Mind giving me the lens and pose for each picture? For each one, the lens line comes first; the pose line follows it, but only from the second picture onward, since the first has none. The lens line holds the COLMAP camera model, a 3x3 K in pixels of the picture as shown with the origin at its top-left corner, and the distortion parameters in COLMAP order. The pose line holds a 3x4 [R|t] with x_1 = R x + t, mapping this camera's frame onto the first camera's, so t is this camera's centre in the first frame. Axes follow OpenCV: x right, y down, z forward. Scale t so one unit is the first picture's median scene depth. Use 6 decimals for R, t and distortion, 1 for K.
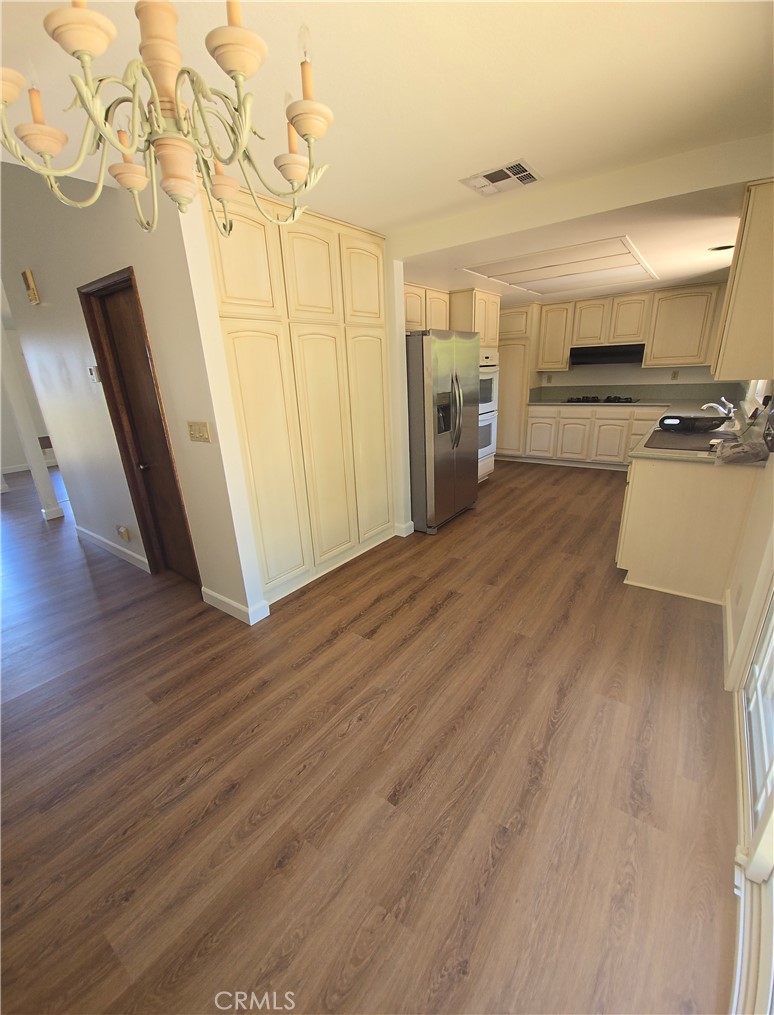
lens RADIAL K [[404.5, 0, 385.8], [0, 404.5, 510.1], [0, 0, 1]] dist [-0.002408, 0.000288]
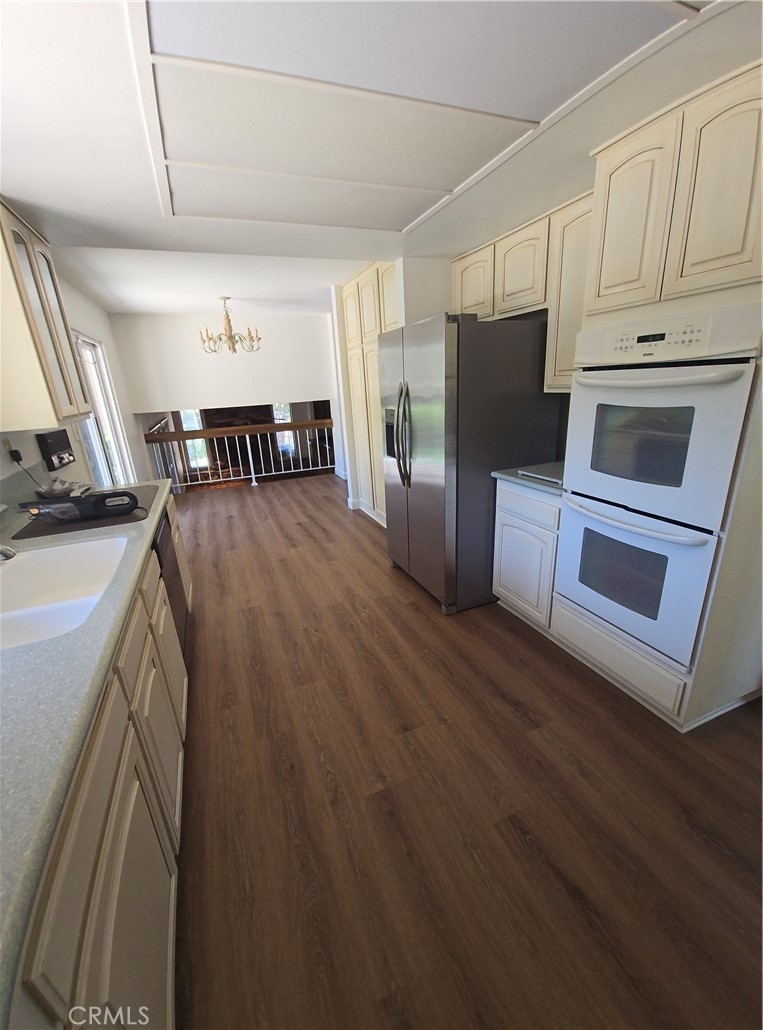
lens RADIAL K [[419.2, 0, 378.1], [0, 419.2, 518.3], [0, 0, 1]] dist [0.002397, 0.000041]
pose [[-0.511045, 0.331847, -0.792913, 1.071102], [-0.213910, 0.844348, 0.491242, -0.610289], [0.832511, 0.420659, -0.360515, 1.637671]]
